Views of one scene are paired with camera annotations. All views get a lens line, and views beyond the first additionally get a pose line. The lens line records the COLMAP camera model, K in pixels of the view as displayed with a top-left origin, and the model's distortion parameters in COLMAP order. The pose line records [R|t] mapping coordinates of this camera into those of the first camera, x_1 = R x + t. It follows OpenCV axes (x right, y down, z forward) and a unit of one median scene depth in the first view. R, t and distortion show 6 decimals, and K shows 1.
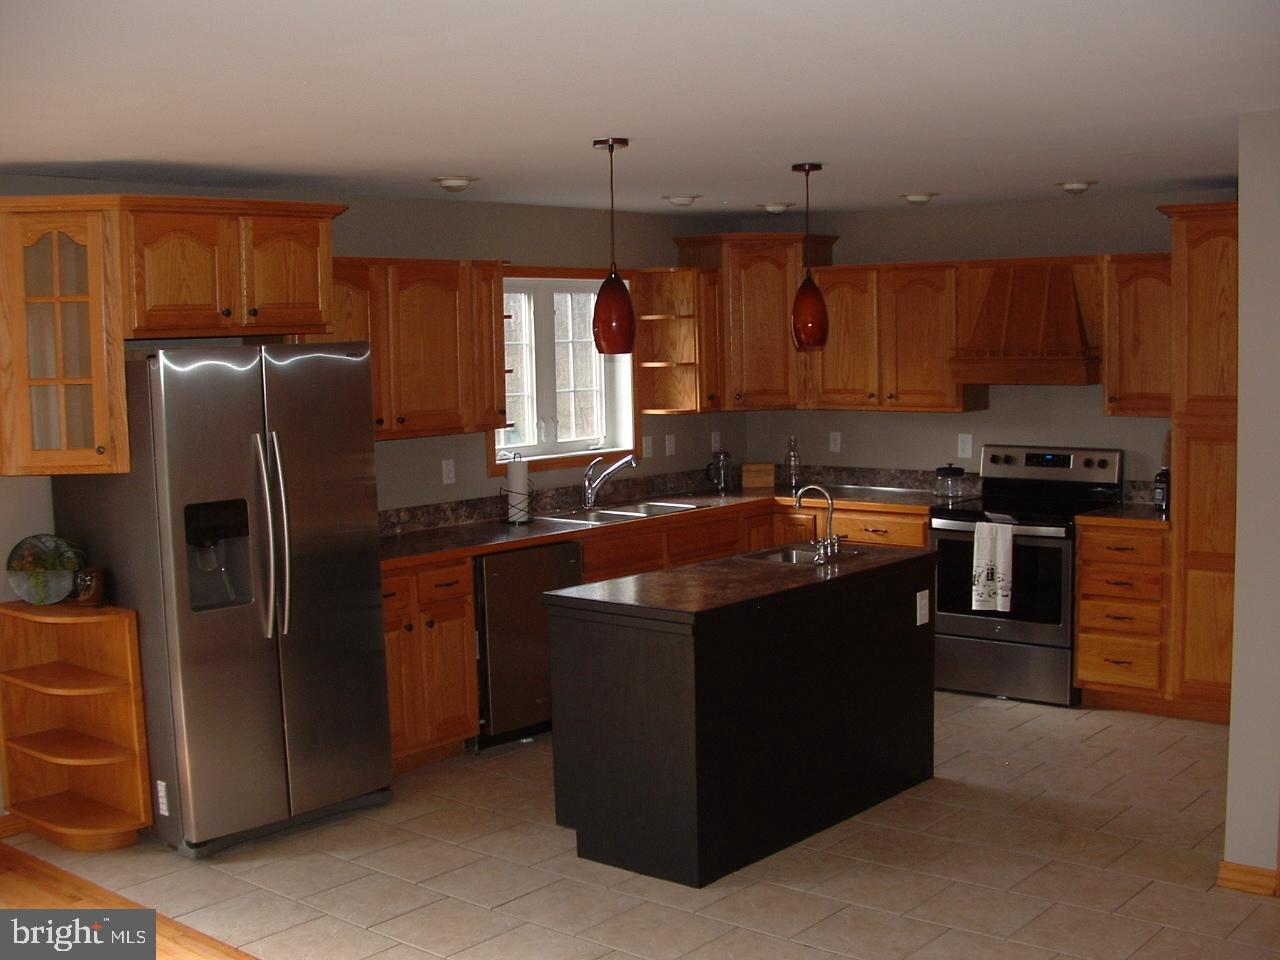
lens RADIAL K [[1513.5, 0, 643.6], [0, 1513.5, 494.4], [0, 0, 1]] dist [-0.261137, 0.315835]
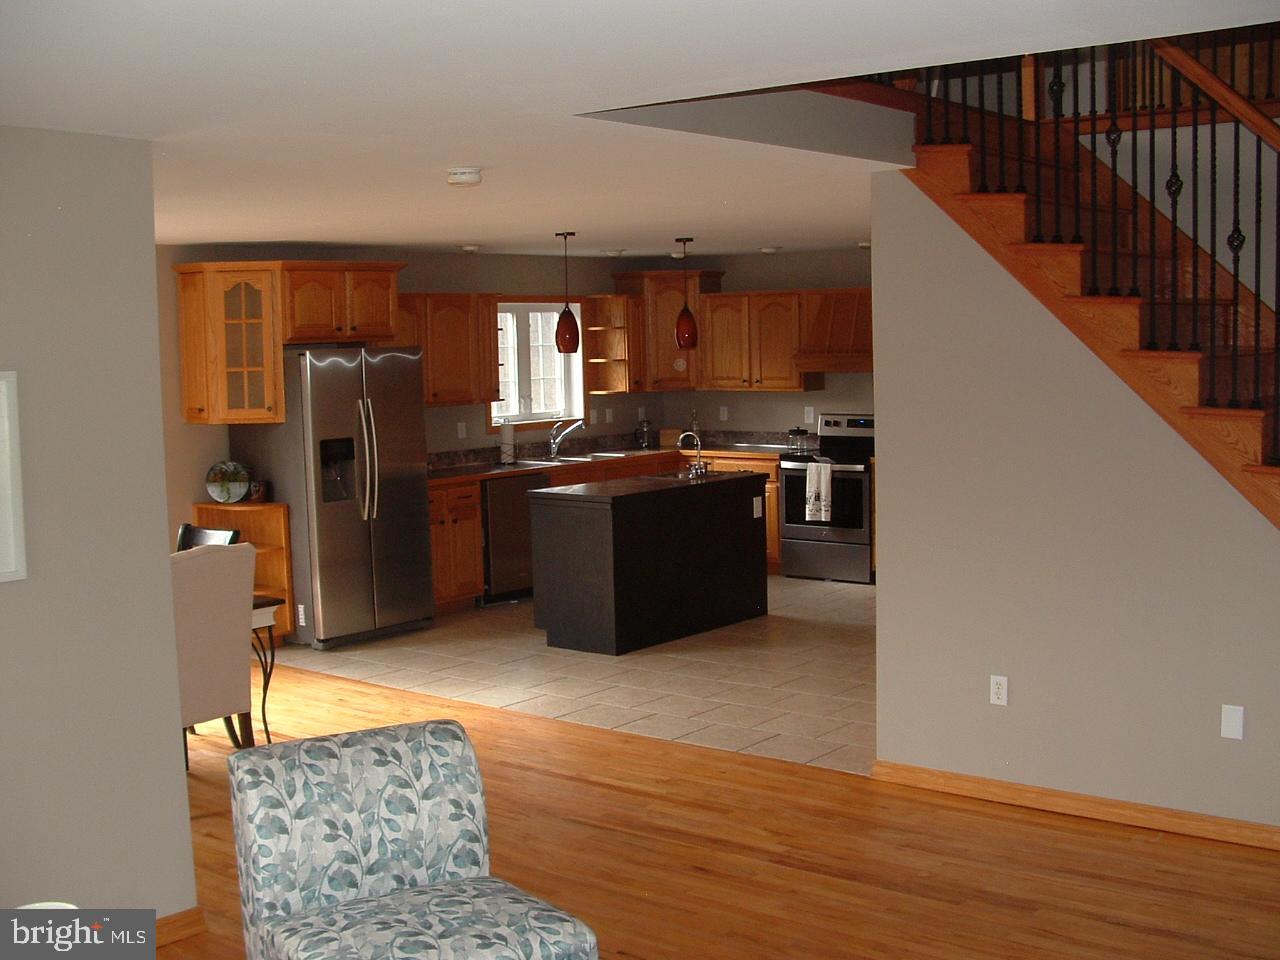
lens RADIAL K [[1513.5, 0, 643.6], [0, 1513.5, 494.4], [0, 0, 1]] dist [-0.261137, 0.315835]
pose [[0.999722, -0.003111, 0.023379, 0.019741], [0.003111, 0.999995, 0.000025, 0.051731], [-0.023379, 0.000048, 0.999727, -0.547941]]
